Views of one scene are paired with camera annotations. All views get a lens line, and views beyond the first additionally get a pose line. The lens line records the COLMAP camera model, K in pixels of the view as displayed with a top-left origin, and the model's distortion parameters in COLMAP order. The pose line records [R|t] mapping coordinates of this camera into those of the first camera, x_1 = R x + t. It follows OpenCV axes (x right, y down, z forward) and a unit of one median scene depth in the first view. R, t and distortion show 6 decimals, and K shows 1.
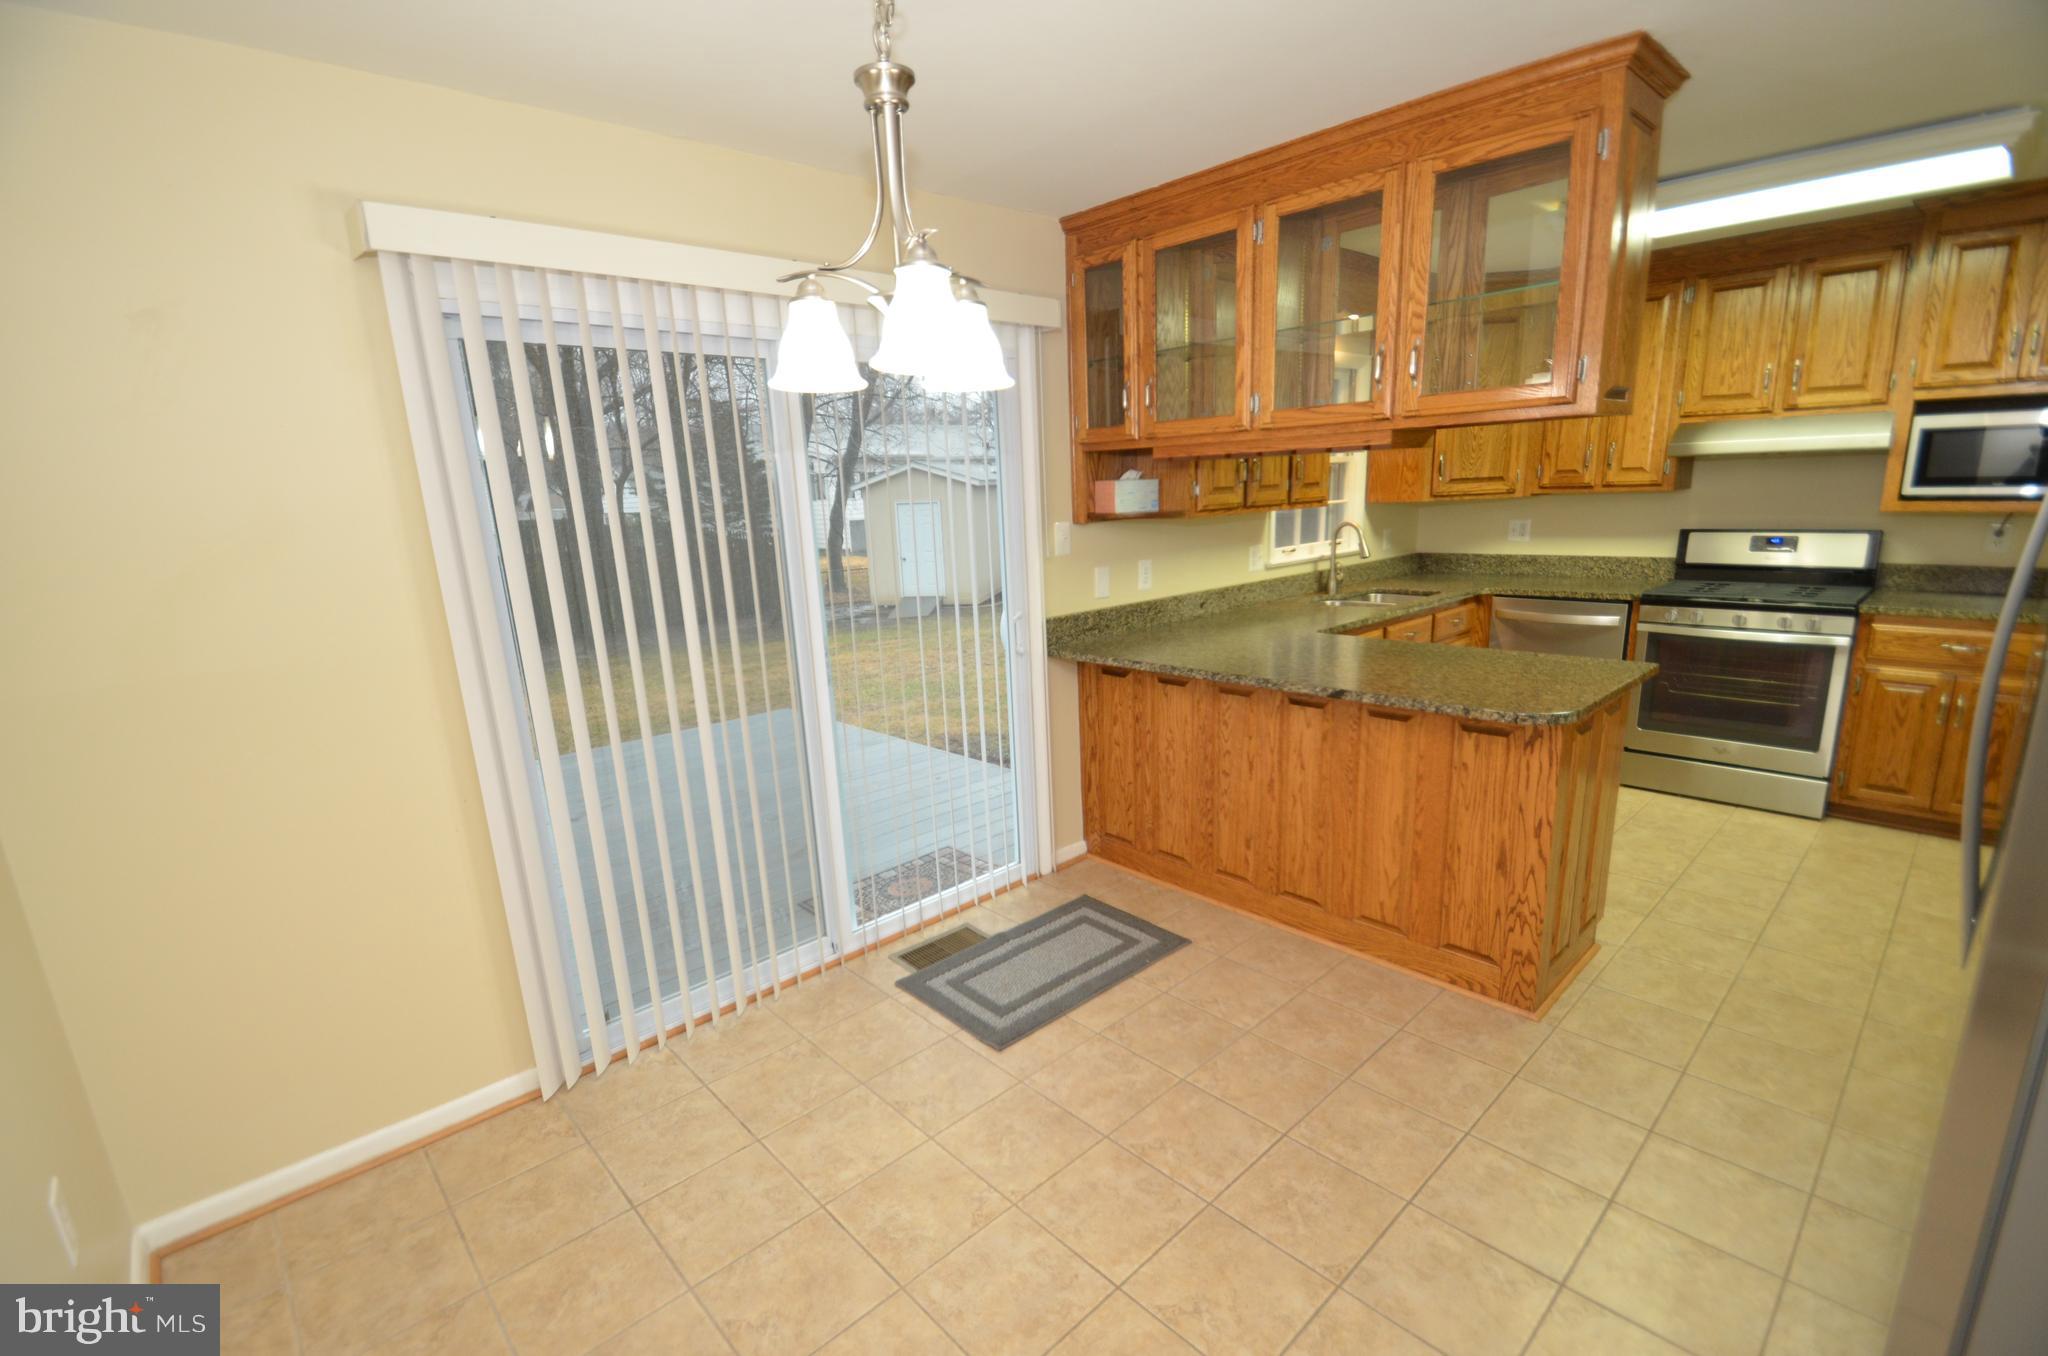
lens RADIAL K [[902.3, 0, 1026.9], [0, 902.3, 707.9], [0, 0, 1]] dist [0.017498, -0.018263]
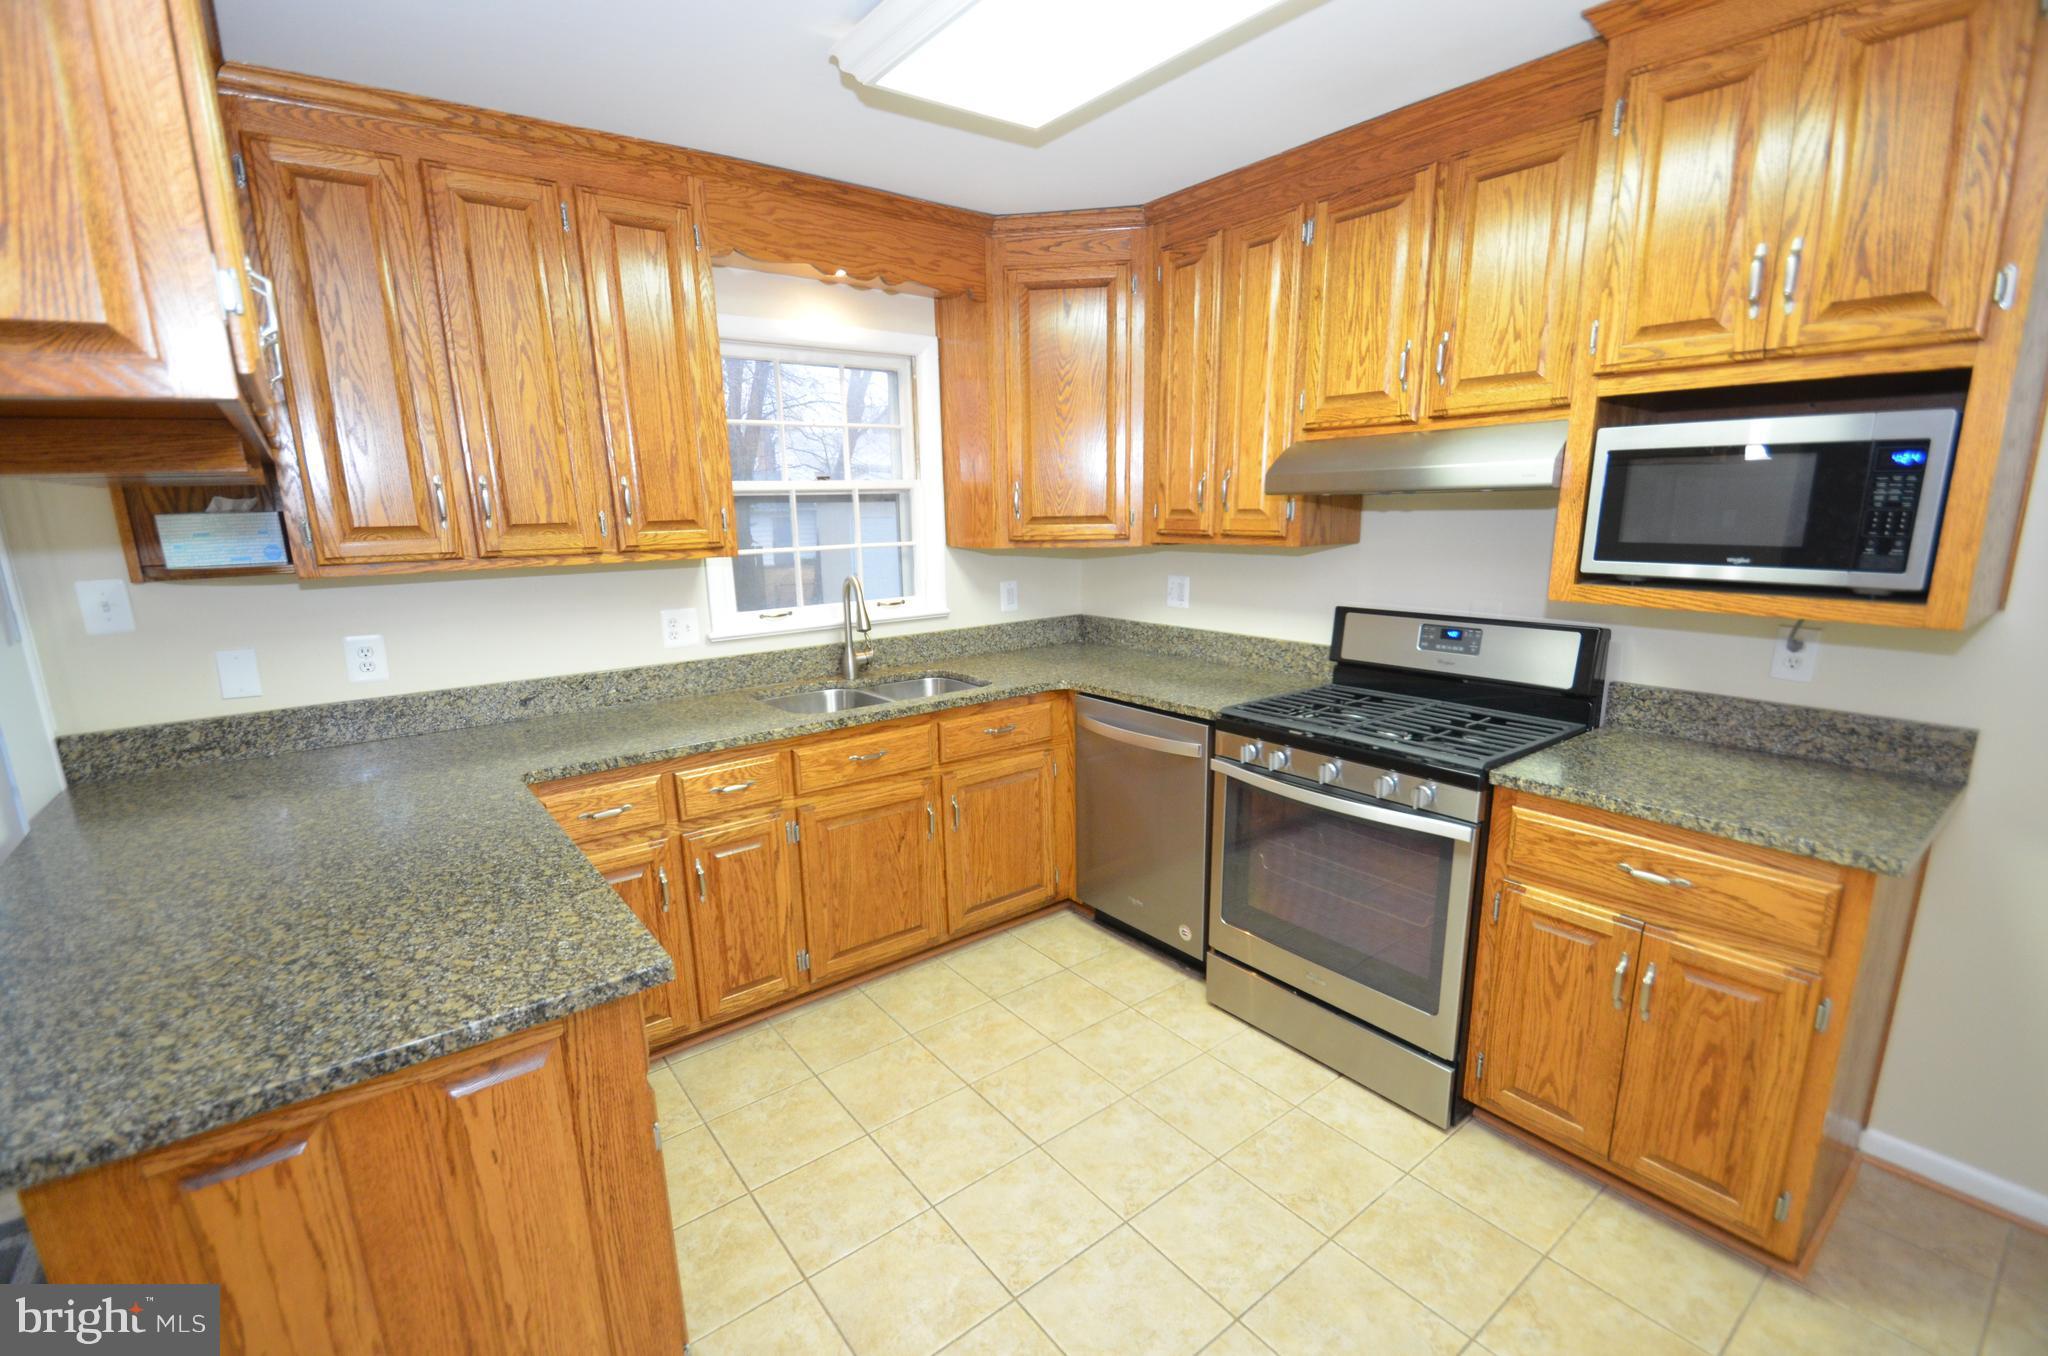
lens RADIAL K [[896.4, 0, 1018.4], [0, 896.4, 706.3], [0, 0, 1]] dist [0.016685, -0.018753]
pose [[0.995751, 0.042864, -0.081496, 0.701197], [-0.043791, 0.998994, -0.009615, -0.139847], [0.081002, 0.013143, 0.996627, 0.443177]]
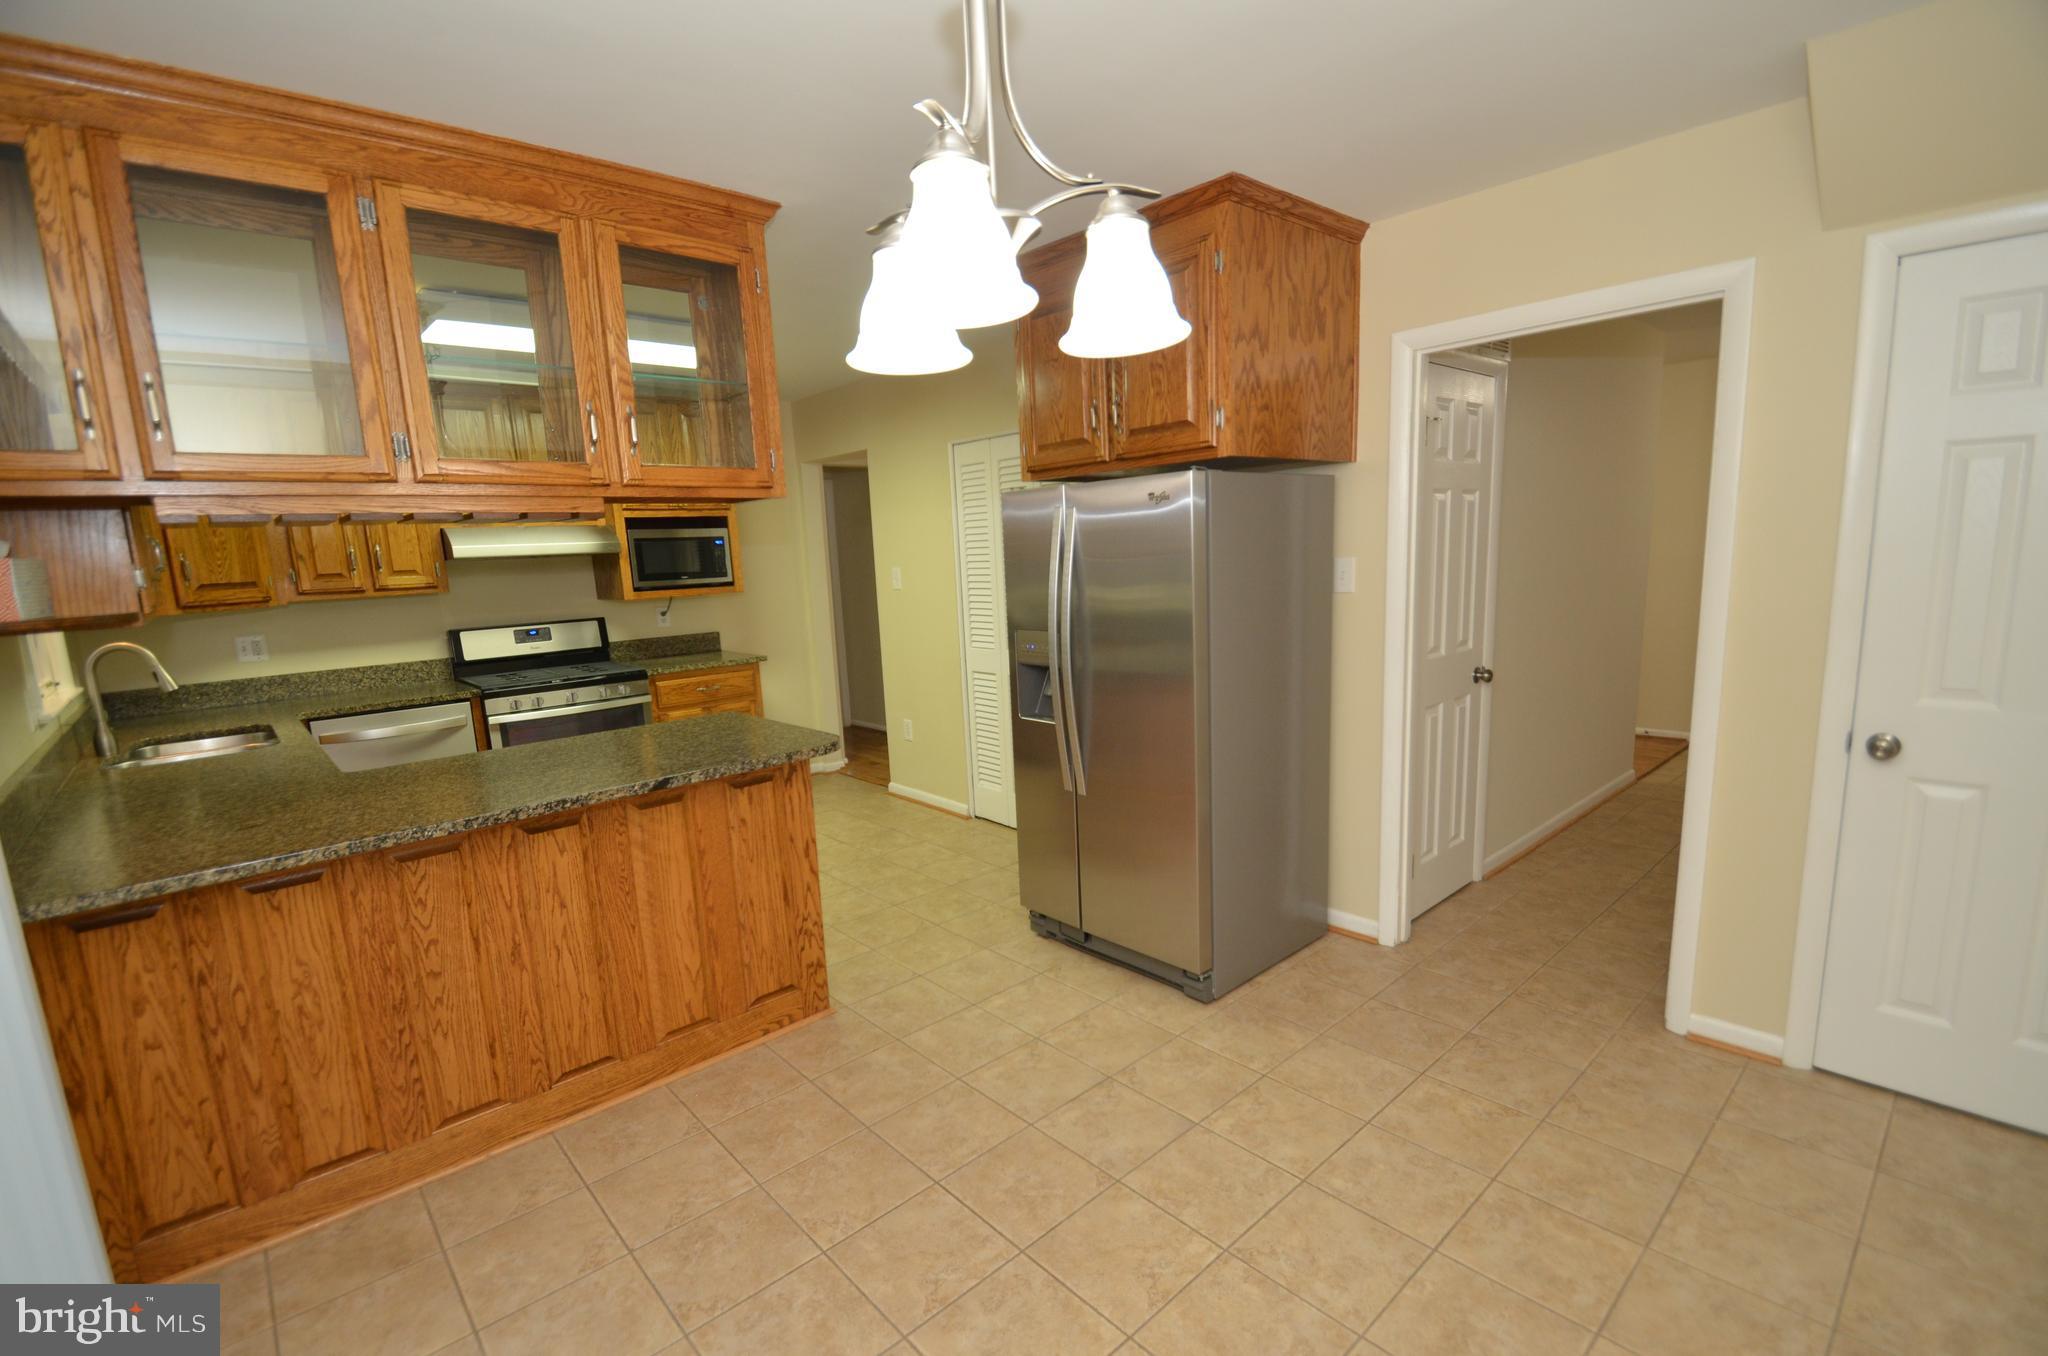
lens RADIAL K [[902.3, 0, 1026.9], [0, 902.3, 707.9], [0, 0, 1]] dist [0.017498, -0.018263]
pose [[0.023498, -0.133173, 0.990814, -0.376433], [0.281421, 0.951891, 0.121267, -0.067941], [-0.959297, 0.275986, 0.059845, 0.425719]]
